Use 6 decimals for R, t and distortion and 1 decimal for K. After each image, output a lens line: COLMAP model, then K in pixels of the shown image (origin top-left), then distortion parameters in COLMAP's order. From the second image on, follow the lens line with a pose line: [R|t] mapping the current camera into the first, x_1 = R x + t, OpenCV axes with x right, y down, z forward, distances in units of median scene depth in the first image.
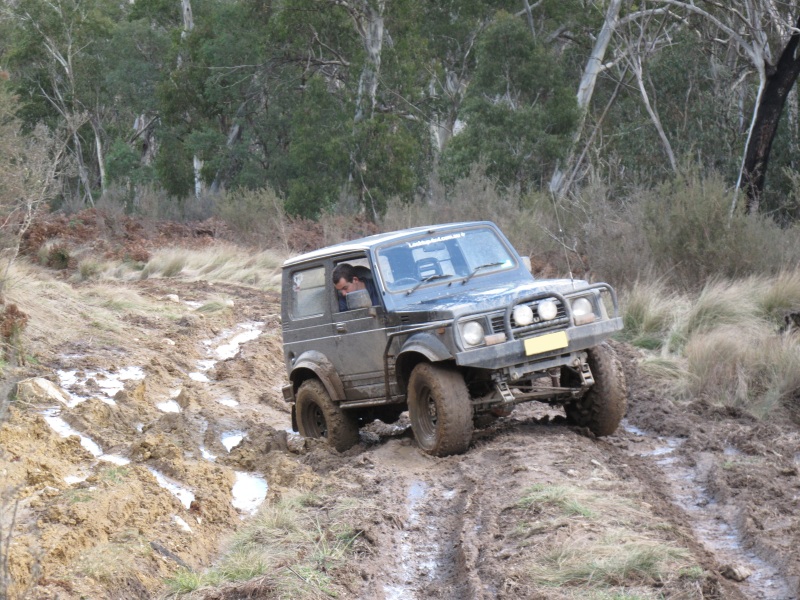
lens RADIAL K [[2655.9, 0, 400.0], [0, 2655.9, 300.0], [0, 0, 1]] dist [-0.124097, -1.183964]
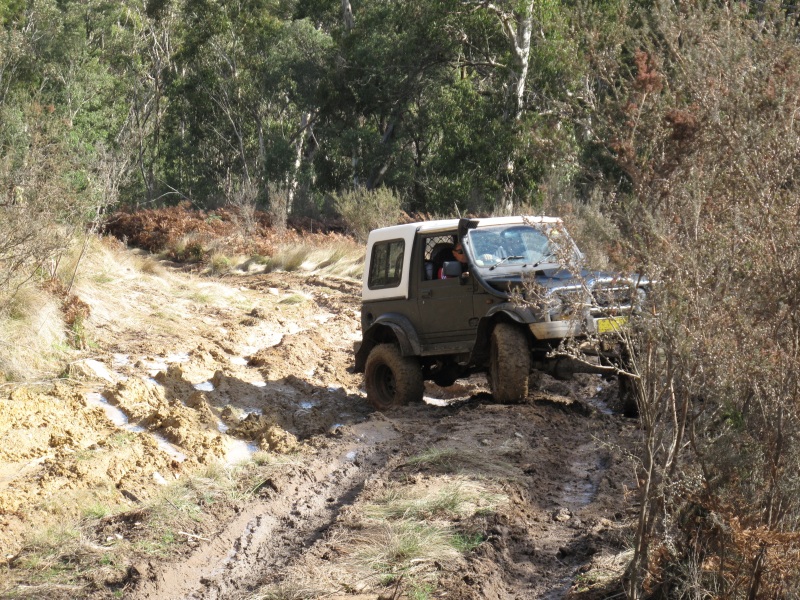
lens RADIAL K [[2655.9, 0, 400.0], [0, 2655.9, 300.0], [0, 0, 1]] dist [-0.124097, -1.183964]
pose [[0.997501, 0.012508, -0.069542, 0.076373], [-0.012351, 0.999920, 0.002687, -0.001427], [0.069570, -0.001822, 0.997575, -0.142361]]
